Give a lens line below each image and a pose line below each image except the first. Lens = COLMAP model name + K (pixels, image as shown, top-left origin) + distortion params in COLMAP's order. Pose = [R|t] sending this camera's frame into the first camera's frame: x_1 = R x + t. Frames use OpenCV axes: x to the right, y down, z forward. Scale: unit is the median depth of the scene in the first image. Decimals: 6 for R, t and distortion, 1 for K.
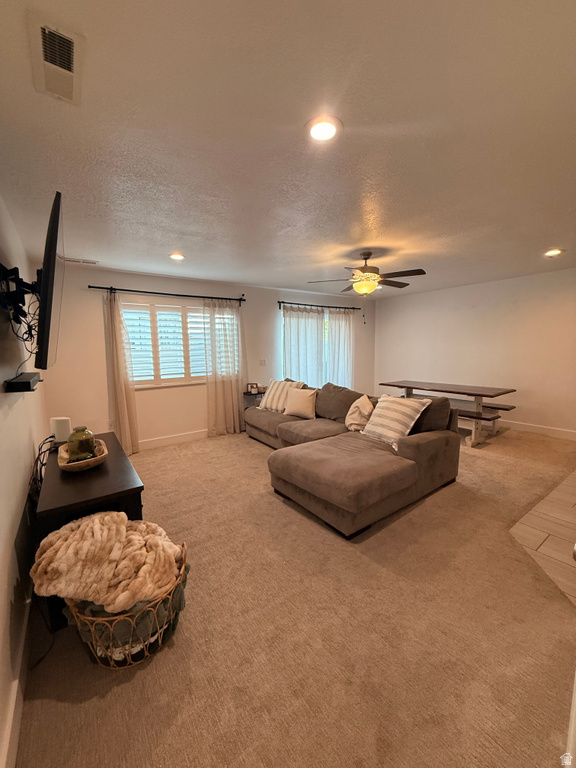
lens RADIAL K [[305.6, 0, 288.0], [0, 305.6, 384.0], [0, 0, 1]] dist [0.000025, 0.000283]
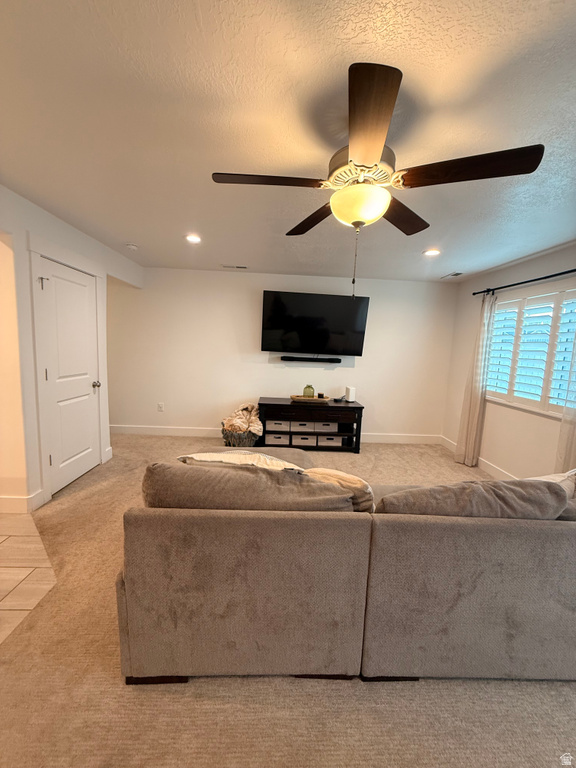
lens RADIAL K [[305.6, 0, 288.0], [0, 305.6, 384.0], [0, 0, 1]] dist [0.000025, 0.000283]
pose [[-0.541575, 0.106177, -0.833920, 0.529458], [-0.134550, 0.968255, 0.210662, -0.132535], [0.829815, 0.226293, -0.510096, 0.927856]]
